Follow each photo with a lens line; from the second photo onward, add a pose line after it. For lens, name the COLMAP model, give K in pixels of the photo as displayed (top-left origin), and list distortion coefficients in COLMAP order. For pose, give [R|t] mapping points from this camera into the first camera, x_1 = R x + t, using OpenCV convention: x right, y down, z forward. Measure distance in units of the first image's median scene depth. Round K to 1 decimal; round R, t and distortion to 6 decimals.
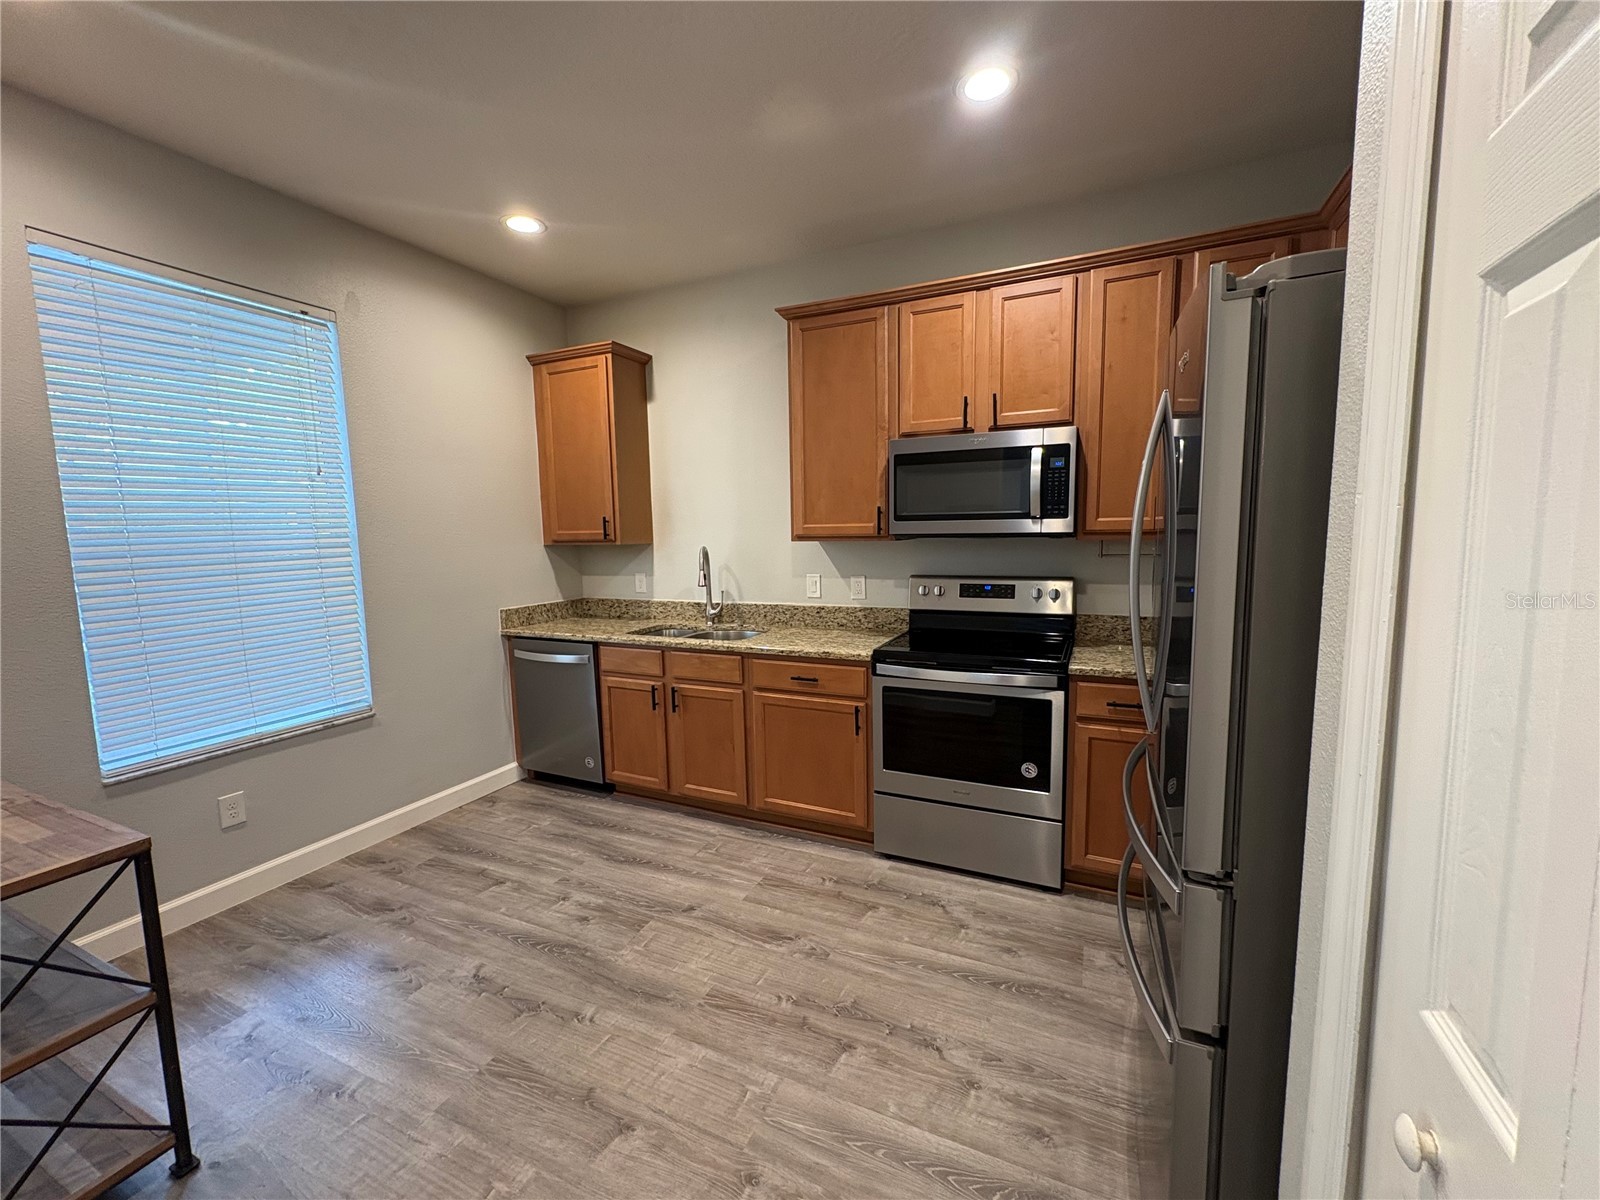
lens RADIAL K [[638.5, 0, 797.4], [0, 638.5, 597.3], [0, 0, 1]] dist [0.001072, -0.000606]
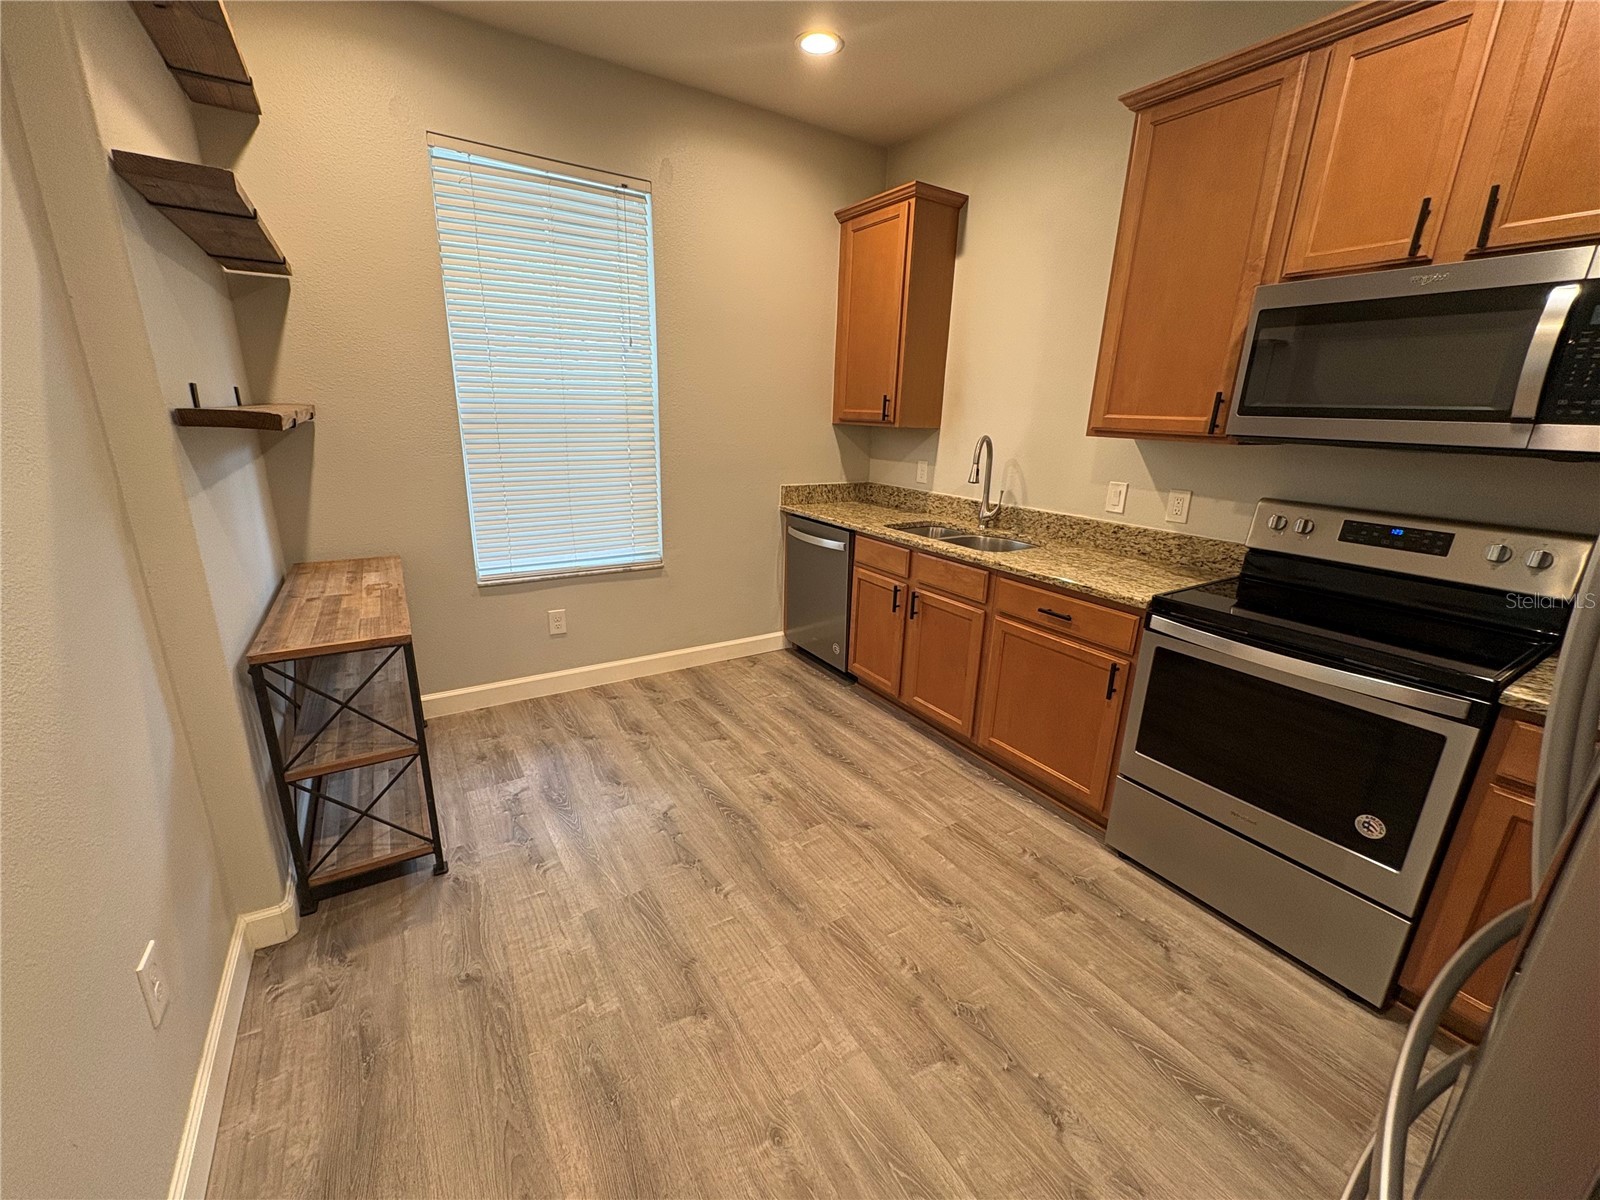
lens RADIAL K [[638.5, 0, 799.5], [0, 638.5, 596.9], [0, 0, 1]] dist [0.001072, -0.000606]
pose [[0.845596, 0.191983, -0.498106, 0.140198], [-0.102921, 0.974217, 0.200768, -0.020699], [0.523807, -0.118503, 0.843554, 0.171556]]
